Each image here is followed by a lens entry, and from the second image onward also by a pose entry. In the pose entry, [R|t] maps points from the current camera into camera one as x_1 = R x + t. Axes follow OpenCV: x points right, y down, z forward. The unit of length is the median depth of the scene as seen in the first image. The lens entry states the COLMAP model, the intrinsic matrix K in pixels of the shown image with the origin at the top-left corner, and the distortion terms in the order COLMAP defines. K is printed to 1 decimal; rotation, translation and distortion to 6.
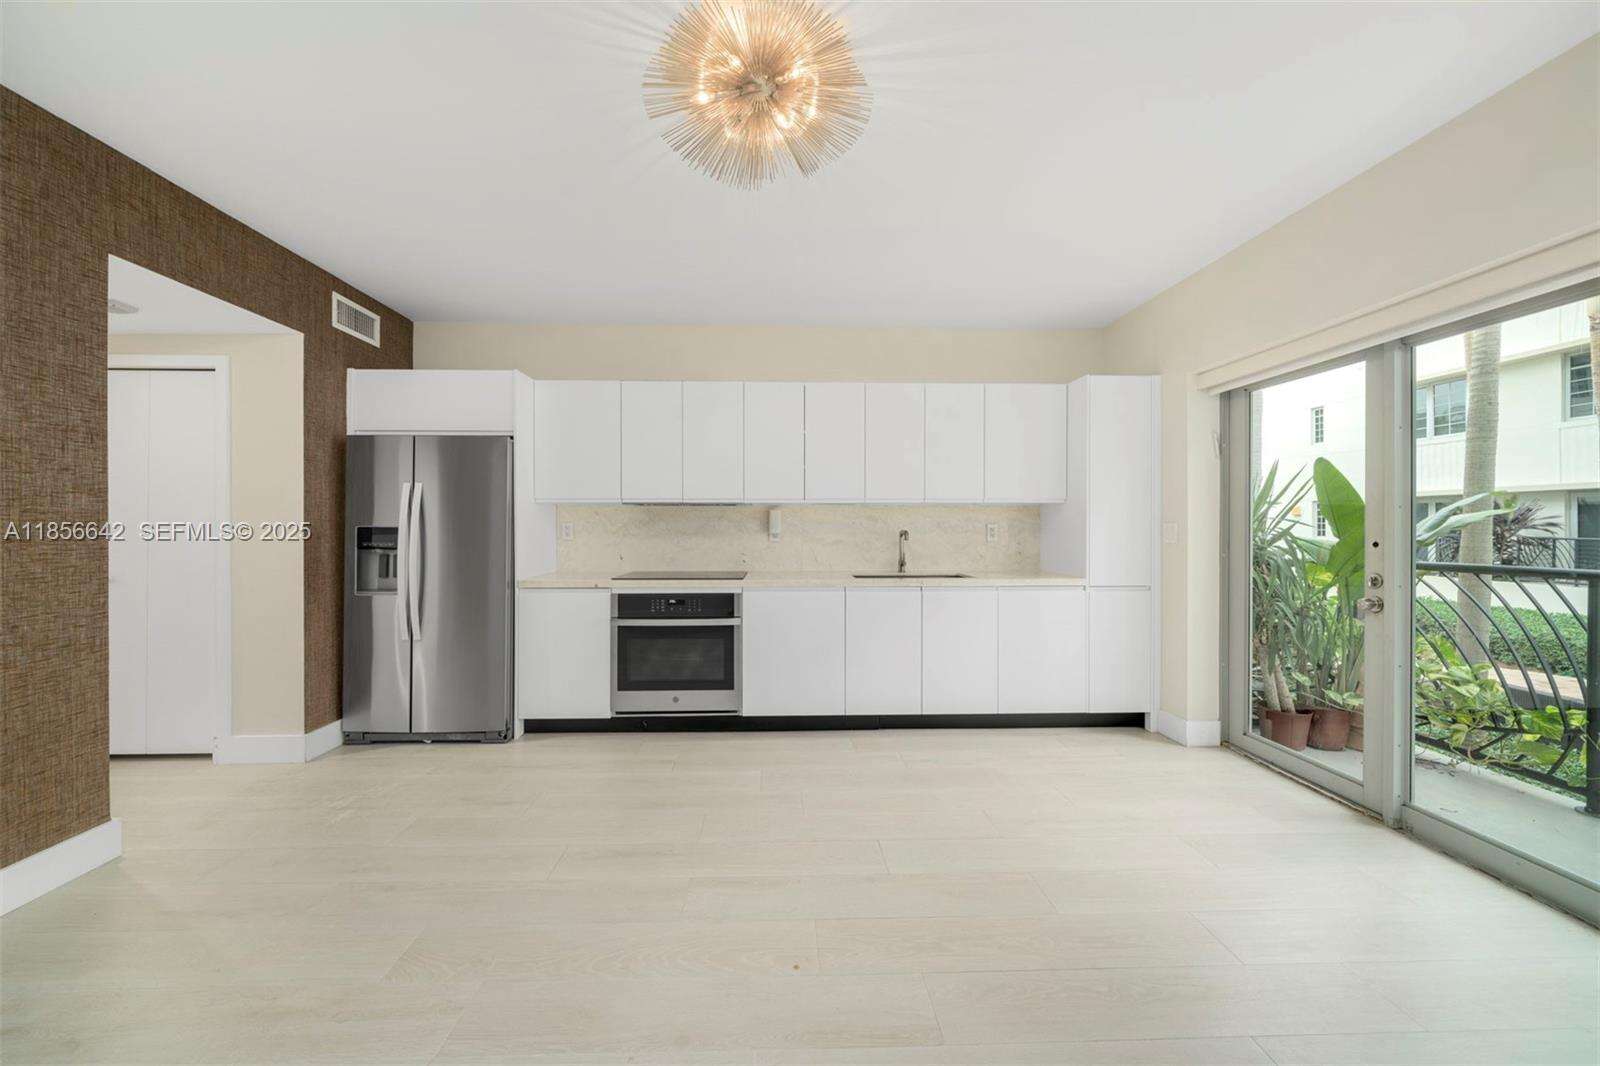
lens RADIAL K [[586.1, 0, 798.5], [0, 586.1, 525.5], [0, 0, 1]] dist [-0.000559, -0.000136]
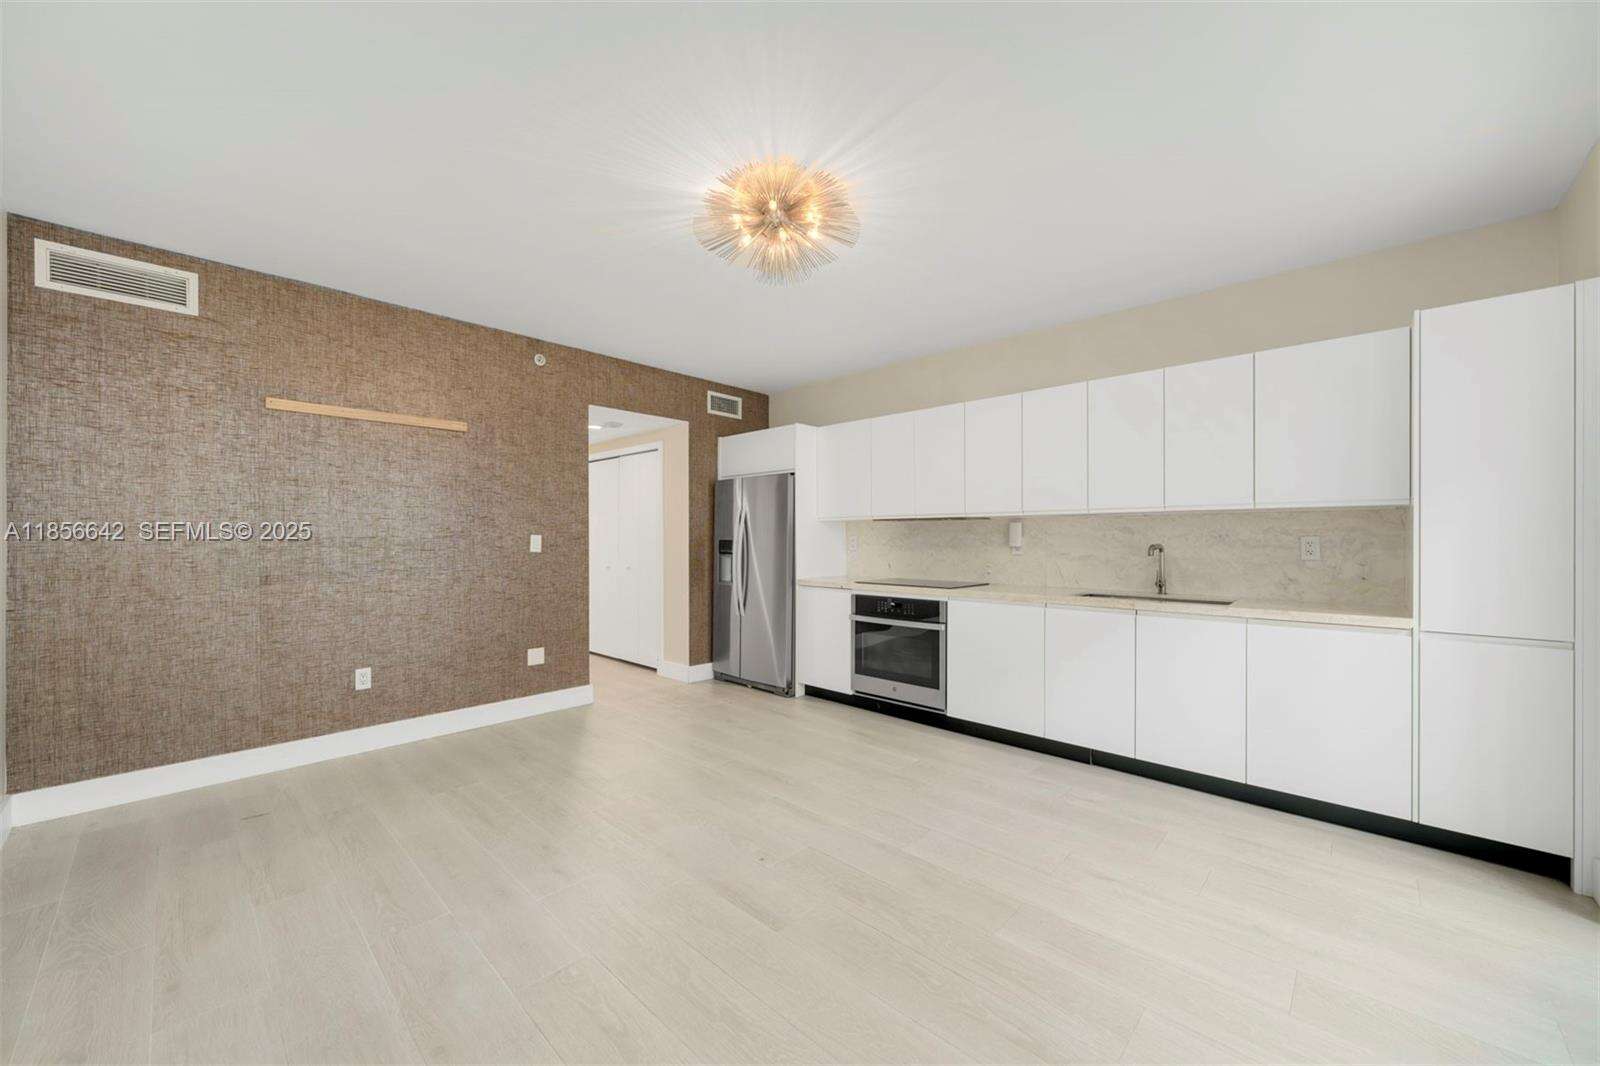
lens RADIAL K [[609.4, 0, 810.5], [0, 609.4, 538.4], [0, 0, 1]] dist [0.000984, 0.000036]
pose [[0.704996, -0.000866, -0.709211, 0.531450], [0.000498, 1.000000, -0.000727, 0.000401], [0.709211, 0.000159, 0.704996, 0.034698]]
